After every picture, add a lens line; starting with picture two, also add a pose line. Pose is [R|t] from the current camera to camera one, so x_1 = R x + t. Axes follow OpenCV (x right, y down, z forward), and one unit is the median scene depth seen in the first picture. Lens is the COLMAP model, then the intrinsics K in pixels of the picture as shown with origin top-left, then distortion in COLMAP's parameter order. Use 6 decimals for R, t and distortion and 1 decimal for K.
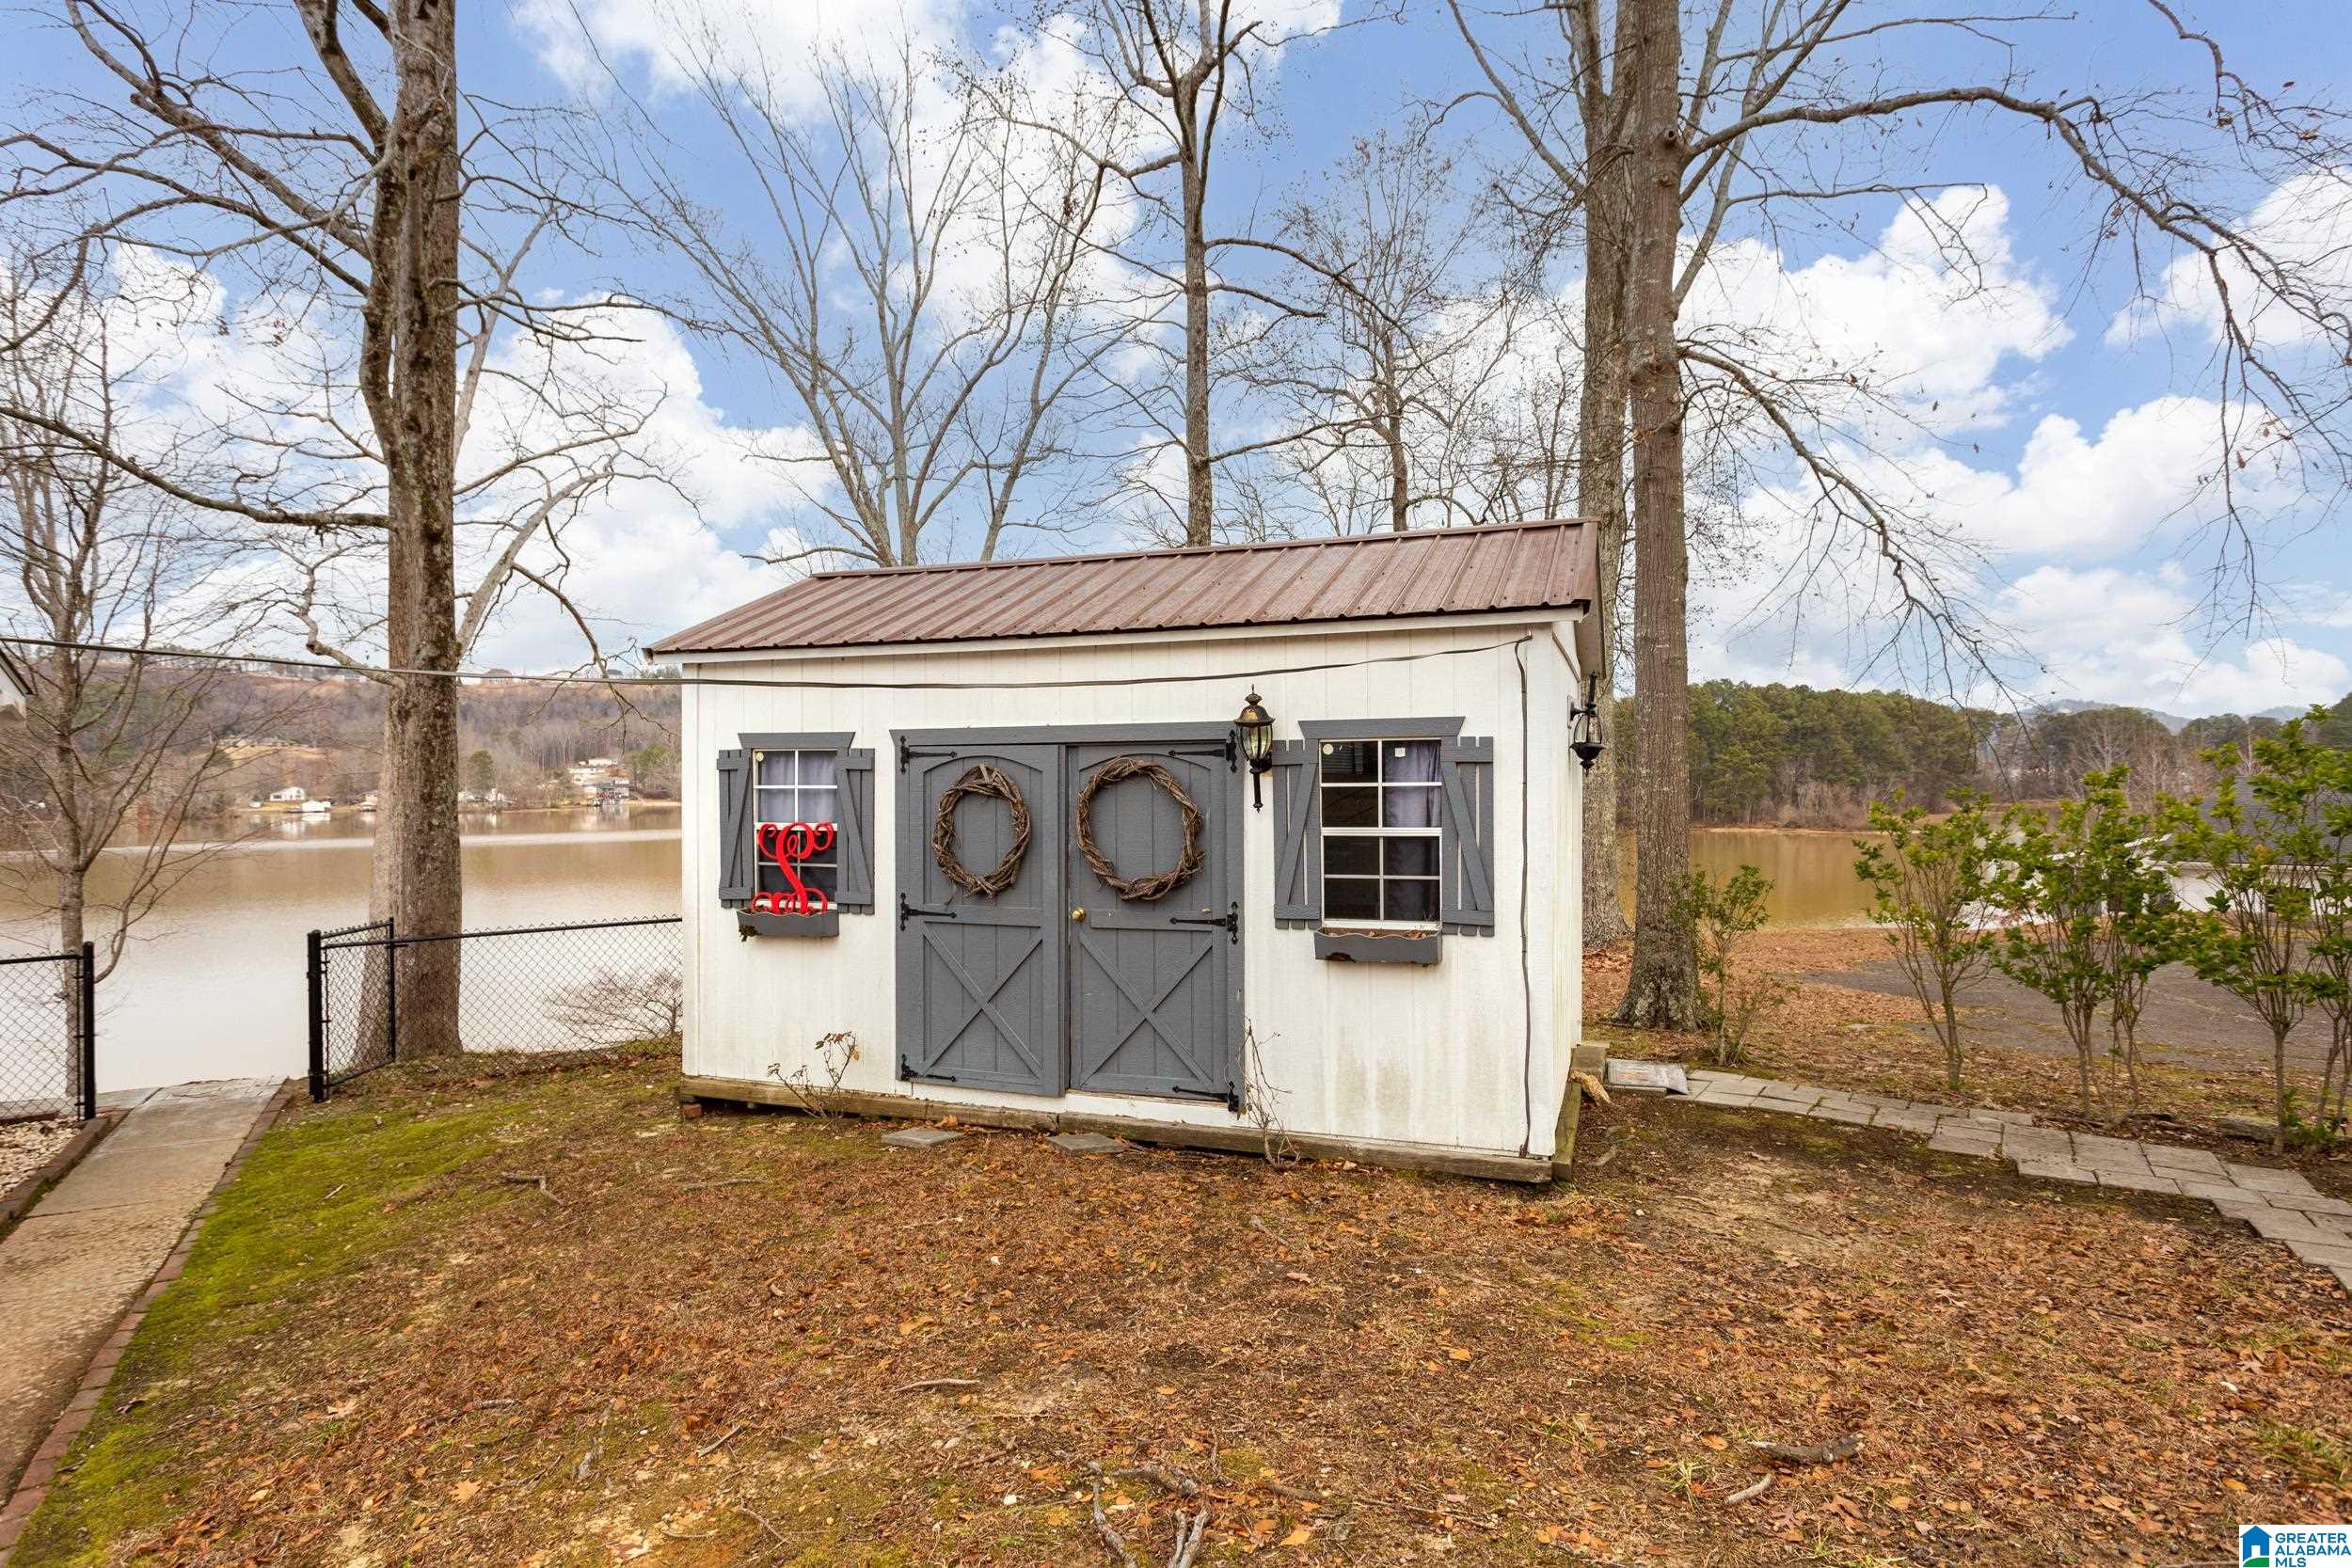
lens RADIAL K [[1287.7, 0, 1233.7], [0, 1287.7, 788.6], [0, 0, 1]] dist [0.001411, 0.000188]
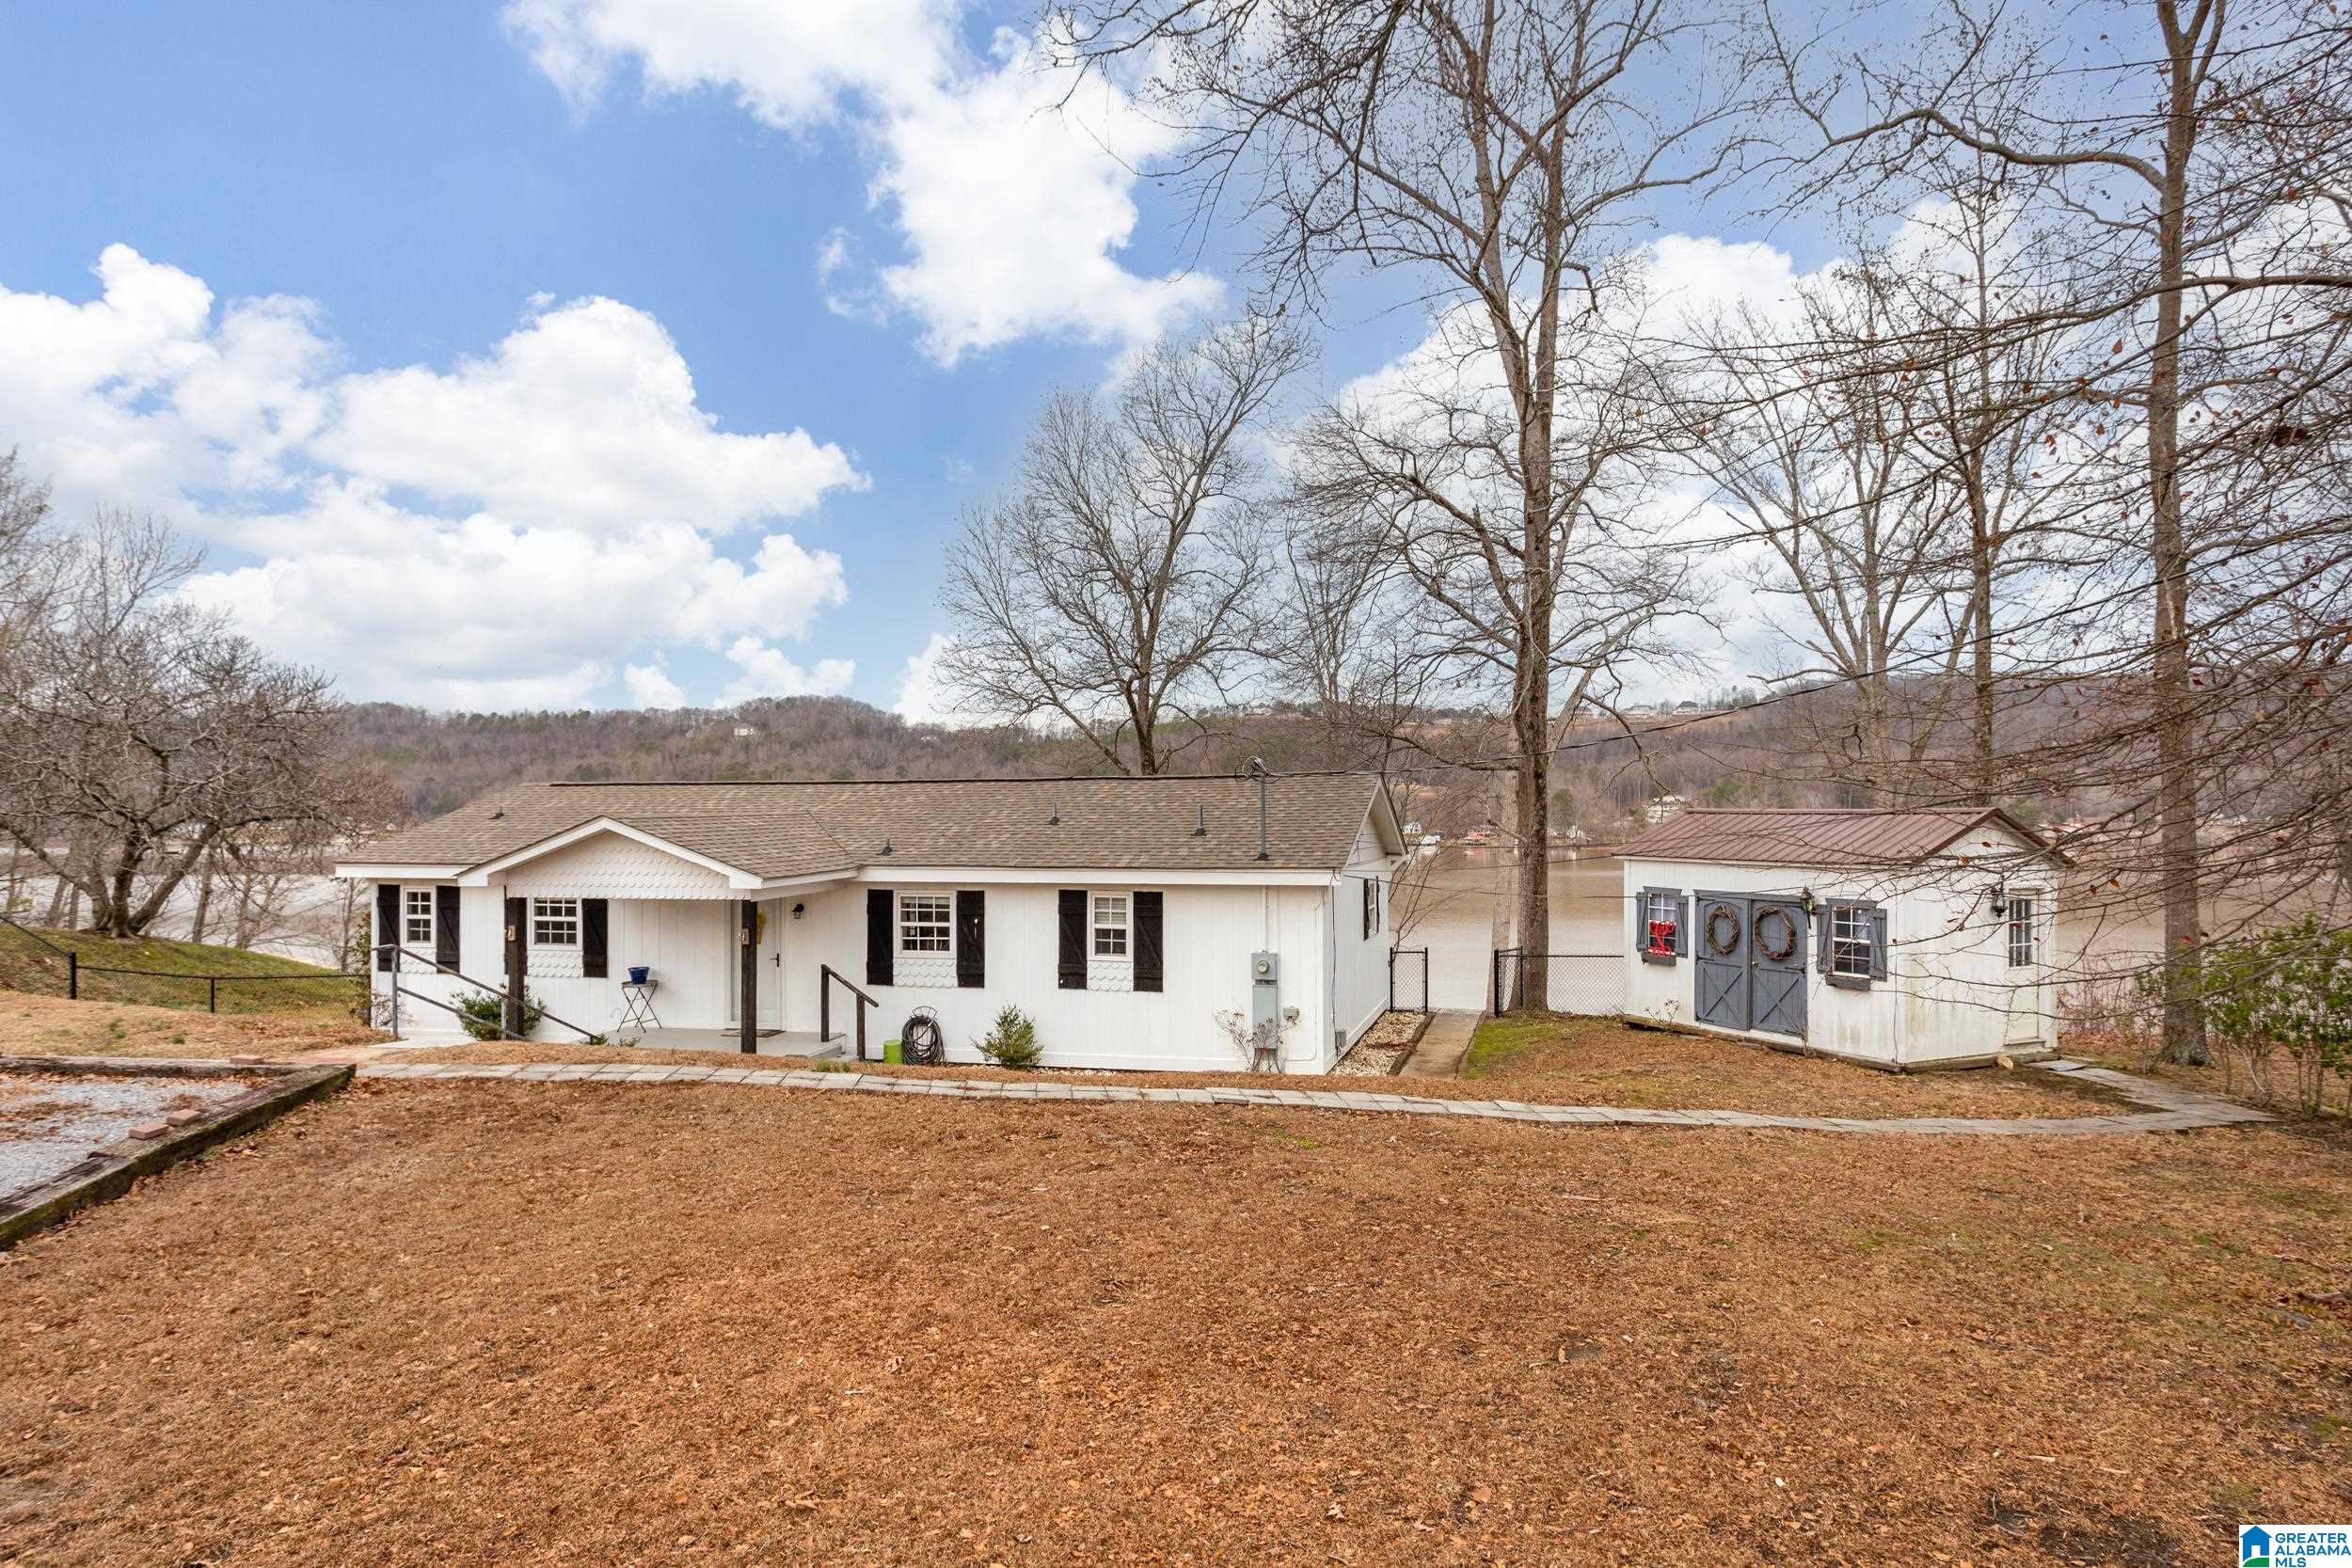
lens RADIAL K [[1373.6, 0, 1172.6], [0, 1373.6, 825.2], [0, 0, 1]] dist [0.005999, 0.001394]
pose [[0.692896, 0.005946, -0.721013, 1.000296], [-0.007278, 0.999973, 0.001253, -0.167446], [0.721001, 0.004379, 0.692921, -1.686263]]
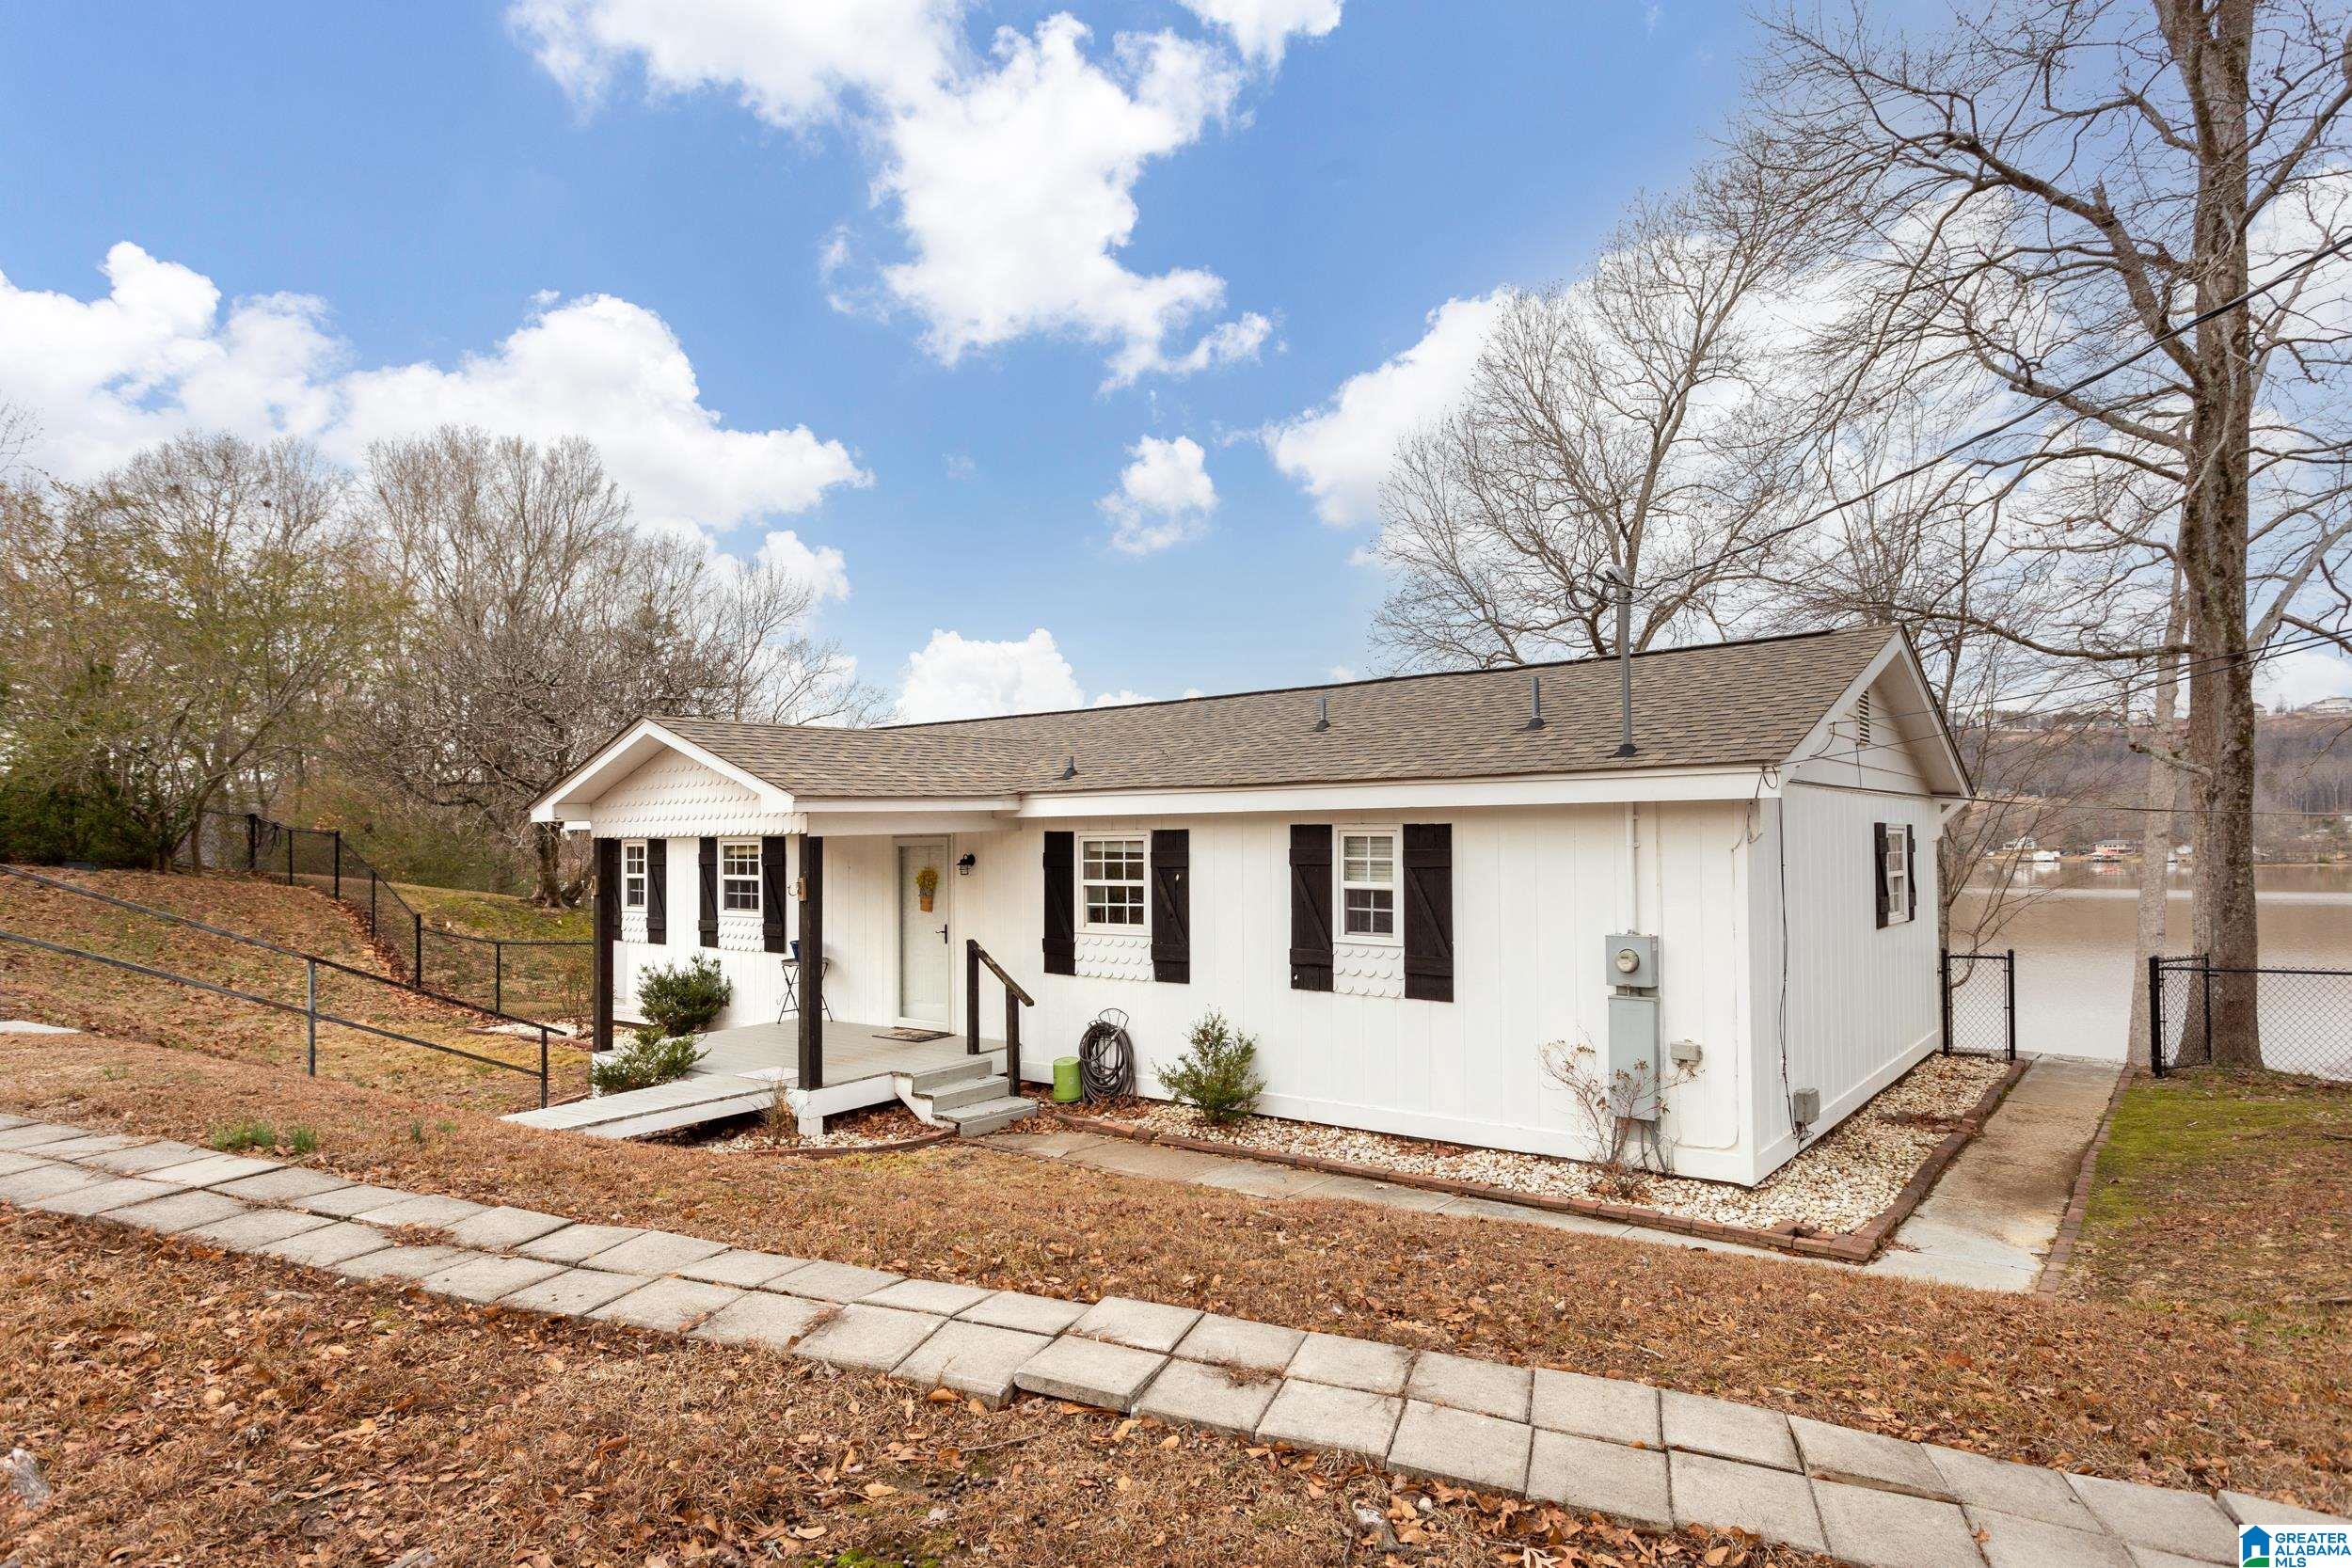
lens RADIAL K [[1311.9, 0, 1199.7], [0, 1311.9, 813.0], [0, 0, 1]] dist [0.001000, 0.003045]
pose [[0.369813, -0.014013, -0.929001, 0.310805], [-0.004159, 0.999851, -0.016738, -0.023714], [0.929097, 0.010054, 0.369700, -0.656661]]
